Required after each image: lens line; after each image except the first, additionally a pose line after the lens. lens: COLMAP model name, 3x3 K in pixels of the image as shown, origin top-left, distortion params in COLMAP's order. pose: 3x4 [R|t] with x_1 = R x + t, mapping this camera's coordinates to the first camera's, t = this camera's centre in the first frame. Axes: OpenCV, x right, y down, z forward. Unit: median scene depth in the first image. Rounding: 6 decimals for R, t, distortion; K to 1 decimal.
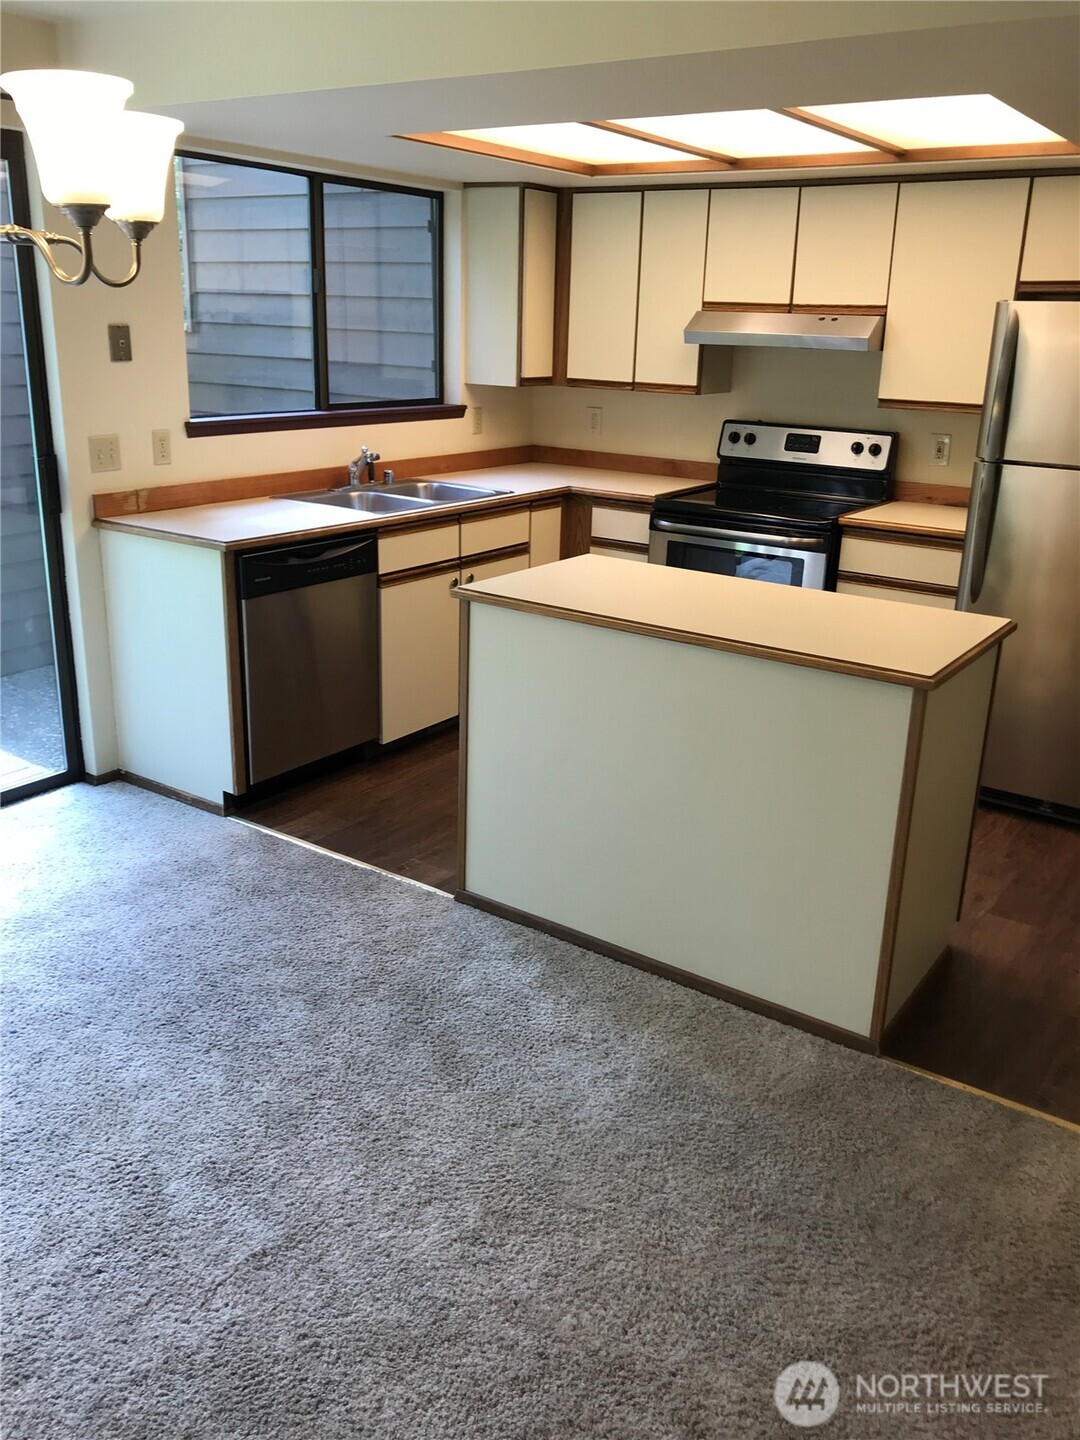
lens RADIAL K [[1190.2, 0, 550.3], [0, 1190.2, 719.6], [0, 0, 1]] dist [0.005867, -0.021926]
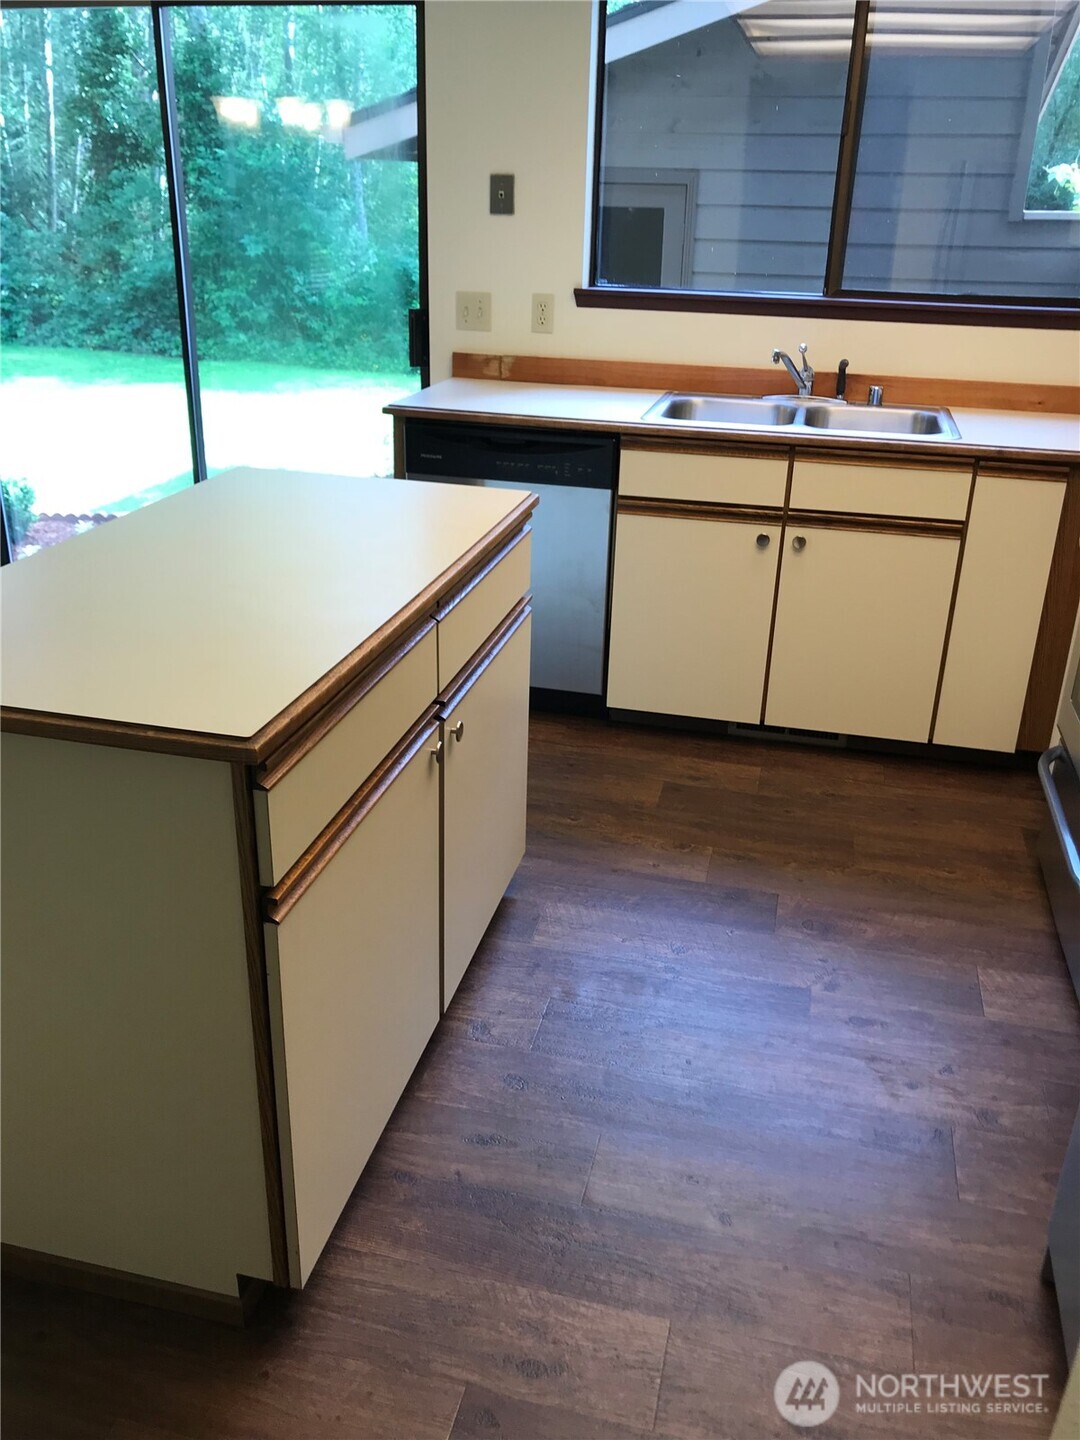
lens RADIAL K [[1190.2, 0, 582.2], [0, 1190.2, 705.3], [0, 0, 1]] dist [0.005867, -0.021926]
pose [[0.376428, 0.344039, -0.860197, 0.491669], [-0.312097, 0.921312, 0.231906, -0.145971], [0.872295, 0.181169, 0.454181, 0.561450]]
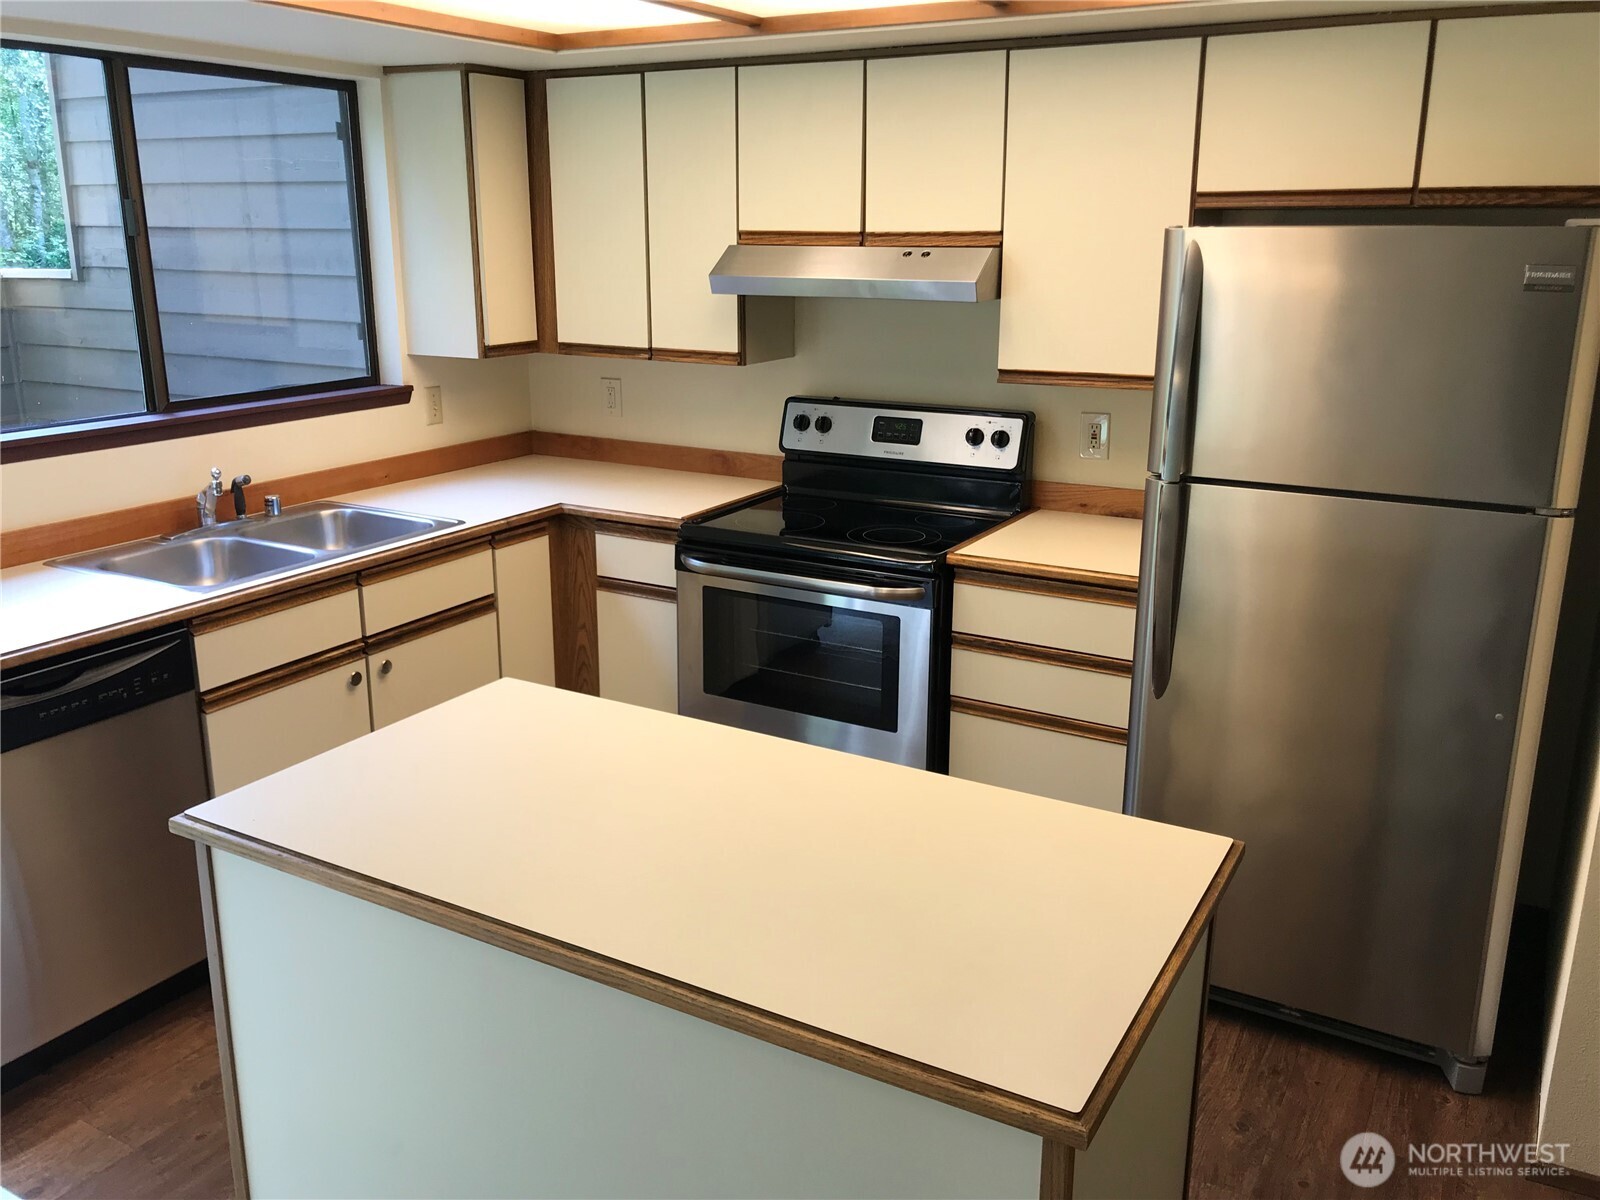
lens RADIAL K [[1322.5, 0, 792.9], [0, 1322.5, 594.0], [0, 0, 1]] dist [0.005867, -0.021926]
pose [[0.996358, -0.046561, 0.071433, 0.096863], [0.050269, 0.997432, -0.051015, -0.106171], [-0.068874, 0.054420, 0.996140, 0.262983]]
